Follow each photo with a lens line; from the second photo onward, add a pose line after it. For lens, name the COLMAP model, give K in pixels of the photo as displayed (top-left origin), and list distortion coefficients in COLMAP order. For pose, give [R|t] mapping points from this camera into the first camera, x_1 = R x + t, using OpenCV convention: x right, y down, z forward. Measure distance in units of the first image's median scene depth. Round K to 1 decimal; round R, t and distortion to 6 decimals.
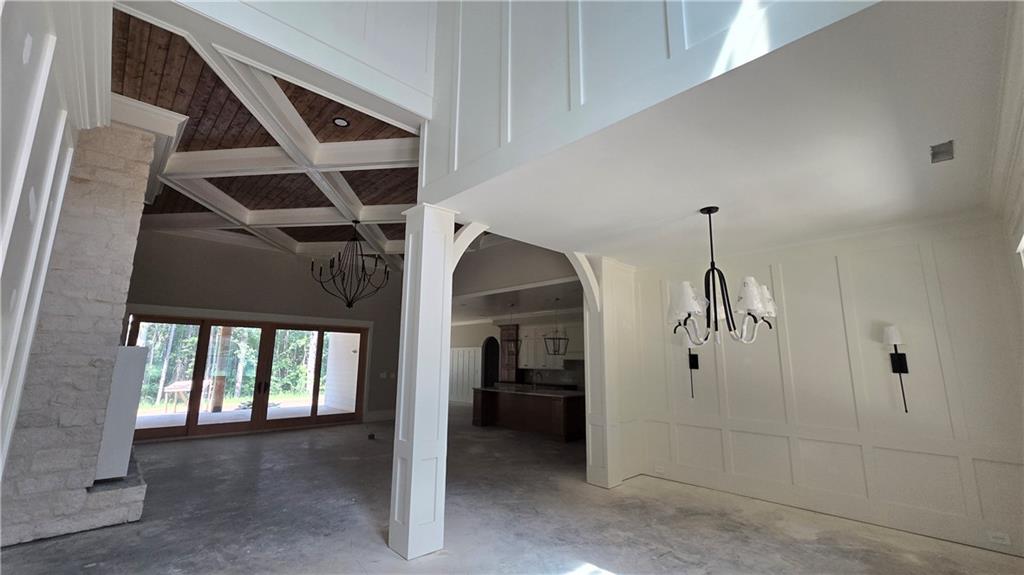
lens RADIAL K [[421.0, 0, 507.1], [0, 421.0, 282.8], [0, 0, 1]] dist [-0.002241, -0.000147]
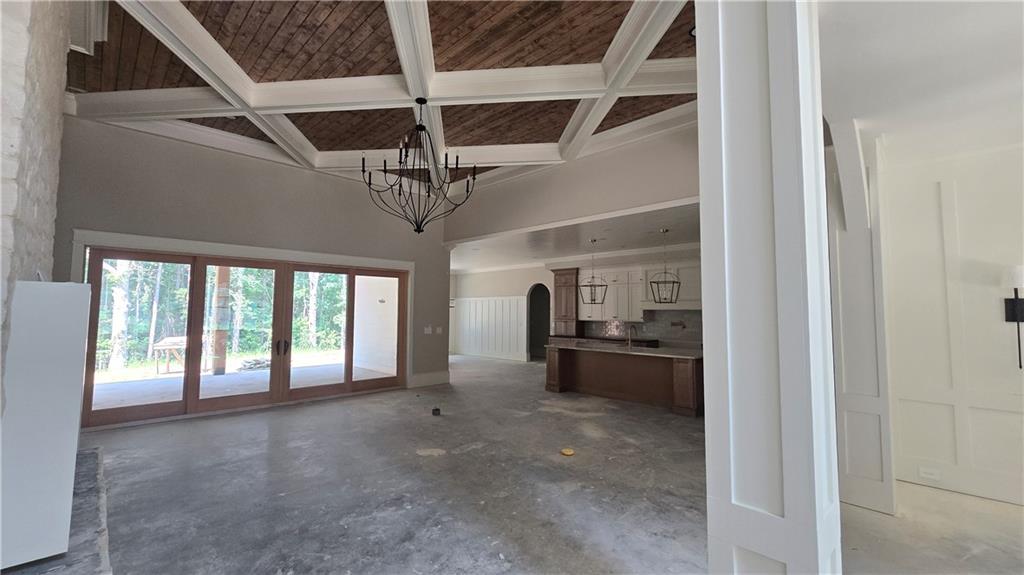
lens RADIAL K [[421.0, 0, 507.7], [0, 421.0, 283.8], [0, 0, 1]] dist [-0.002241, -0.000147]
pose [[0.999769, -0.003257, 0.021227, -0.168118], [0.000769, 0.993228, 0.116183, 0.041633], [-0.021462, -0.116140, 0.993001, 0.223160]]
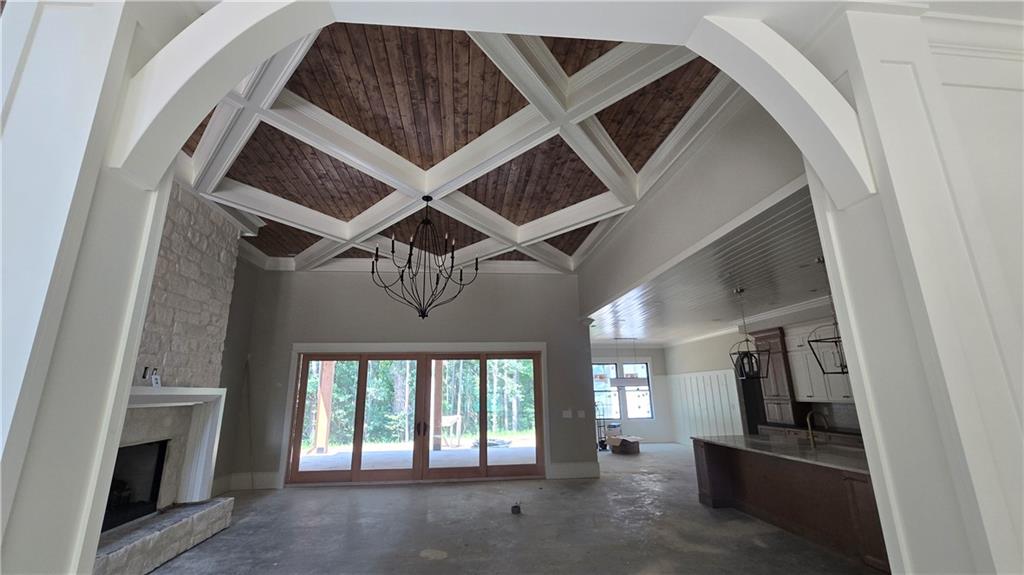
lens RADIAL K [[421.0, 0, 505.9], [0, 421.0, 283.6], [0, 0, 1]] dist [-0.002241, -0.000147]
pose [[0.791154, -0.175335, -0.585946, 0.098600], [0.133954, 0.984442, -0.113712, 0.067158], [0.596768, 0.011474, 0.802332, 0.356462]]
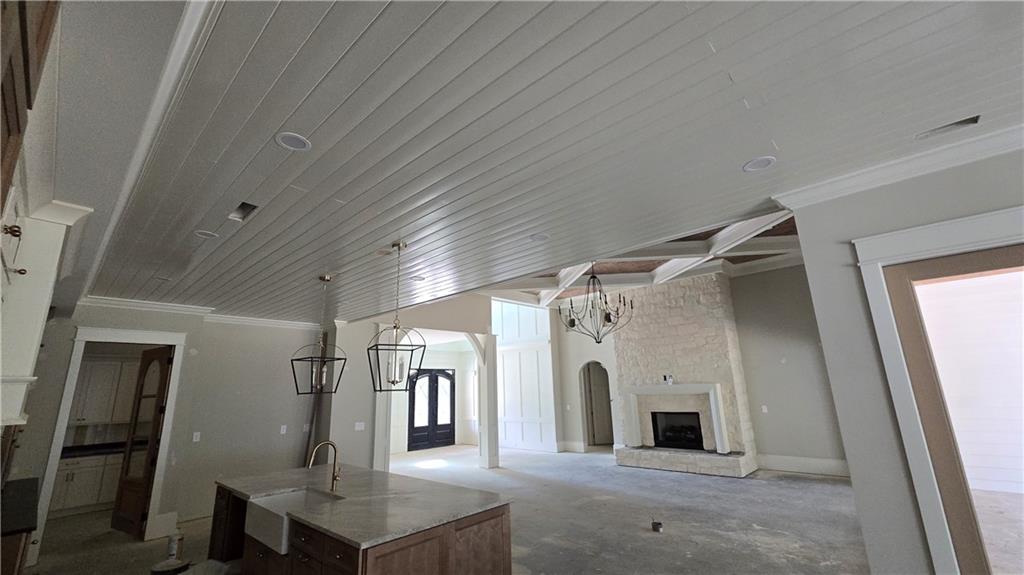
lens RADIAL K [[421.0, 0, 506.5], [0, 421.0, 284.9], [0, 0, 1]] dist [-0.002241, -0.000147]
pose [[-0.997439, 0.001363, -0.071514, -0.050302], [0.030780, 0.910690, -0.411941, 0.232950], [0.064565, -0.413088, -0.908400, 1.337451]]
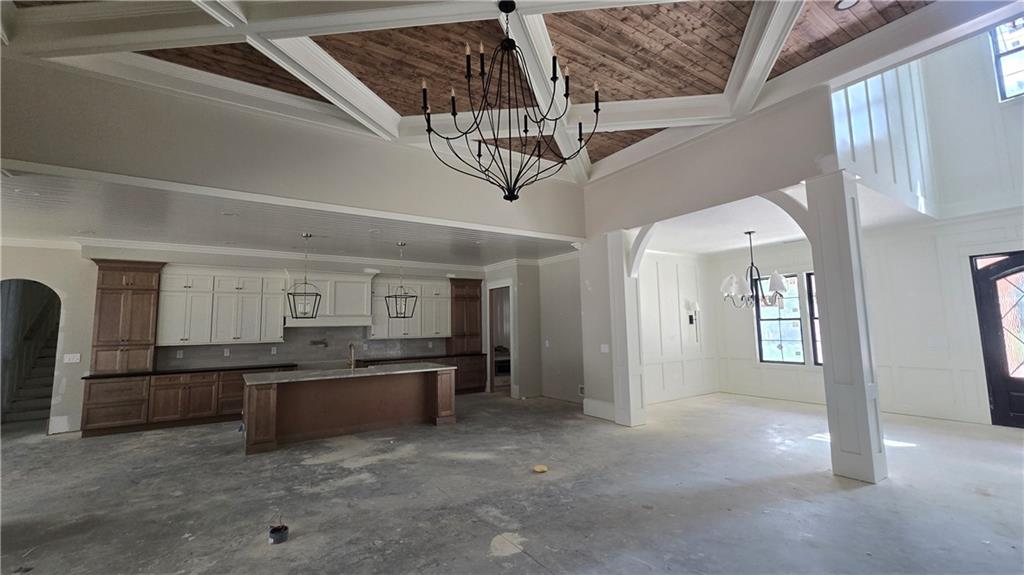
lens RADIAL K [[421.0, 0, 510.7], [0, 421.0, 284.1], [0, 0, 1]] dist [-0.002241, -0.000147]
pose [[0.167739, 0.086441, 0.982034, -0.532414], [-0.156039, 0.985919, -0.060130, 0.113587], [-0.973404, -0.143150, 0.178865, 0.616176]]
